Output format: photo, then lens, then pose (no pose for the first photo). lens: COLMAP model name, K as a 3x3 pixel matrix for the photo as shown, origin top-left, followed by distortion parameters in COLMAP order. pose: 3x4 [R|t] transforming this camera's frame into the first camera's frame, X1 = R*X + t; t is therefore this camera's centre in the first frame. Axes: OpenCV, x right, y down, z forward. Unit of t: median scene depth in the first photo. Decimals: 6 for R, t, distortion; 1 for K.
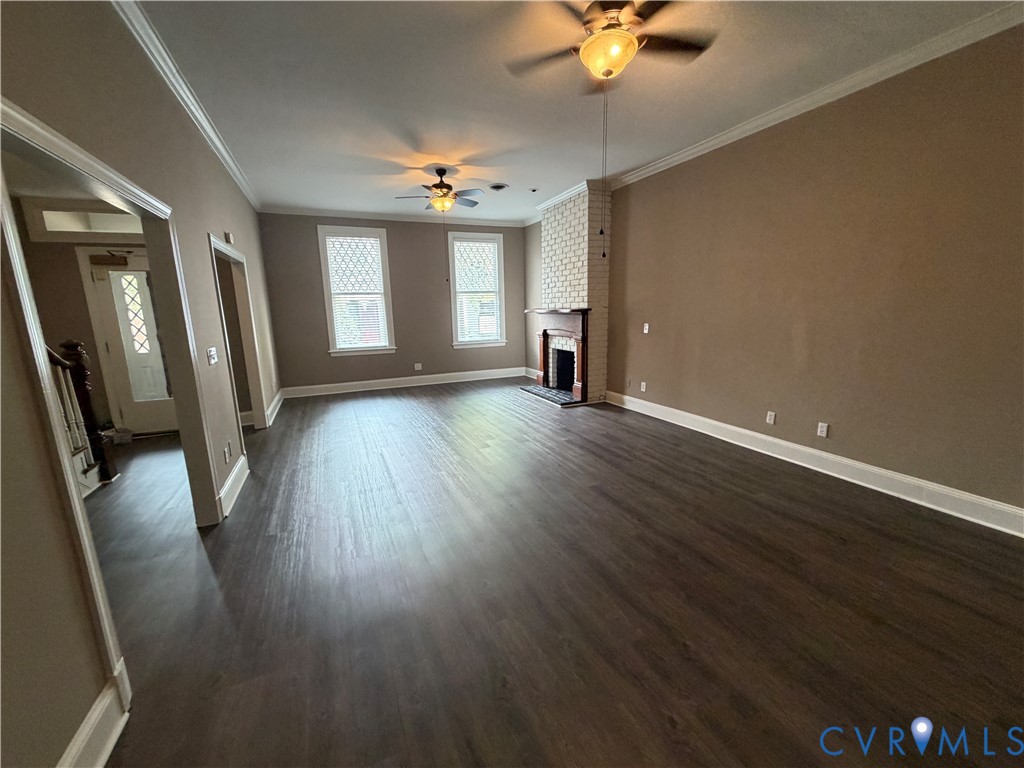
lens RADIAL K [[406.8, 0, 505.7], [0, 406.8, 387.3], [0, 0, 1]] dist [-0.001004, -0.000455]
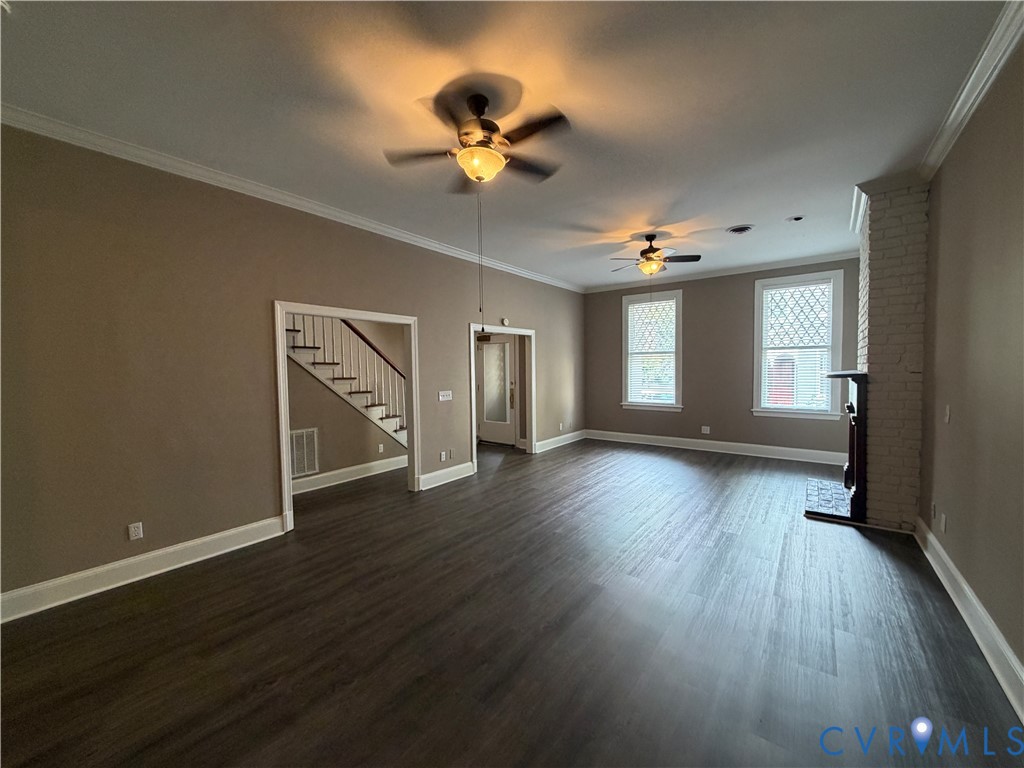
lens RADIAL K [[406.8, 0, 508.9], [0, 406.8, 383.6], [0, 0, 1]] dist [-0.001004, -0.000455]
pose [[0.485621, 0.050426, -0.872714, 0.443860], [-0.170699, 0.984587, -0.038095, -0.052798], [0.857341, 0.167471, 0.486744, 0.198785]]
